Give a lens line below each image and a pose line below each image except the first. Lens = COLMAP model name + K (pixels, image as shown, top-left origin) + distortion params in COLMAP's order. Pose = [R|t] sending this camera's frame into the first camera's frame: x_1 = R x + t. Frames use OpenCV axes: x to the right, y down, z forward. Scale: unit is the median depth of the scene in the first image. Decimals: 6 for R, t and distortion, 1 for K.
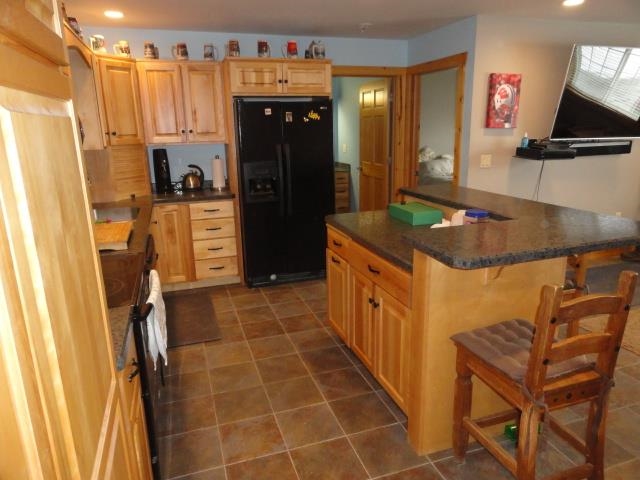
lens RADIAL K [[442.5, 0, 319.7], [0, 442.5, 241.9], [0, 0, 1]] dist [0.000194, -0.001587]
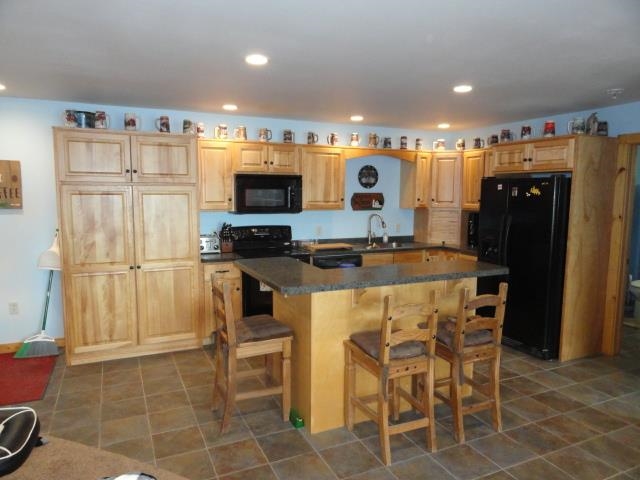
lens RADIAL K [[442.5, 0, 319.3], [0, 442.5, 239.8], [0, 0, 1]] dist [0.000194, -0.001587]
pose [[0.110355, 0.130213, -0.985325, 0.963652], [-0.261617, 0.960225, 0.097595, -0.147173], [0.958842, 0.247008, 0.140032, 0.407958]]
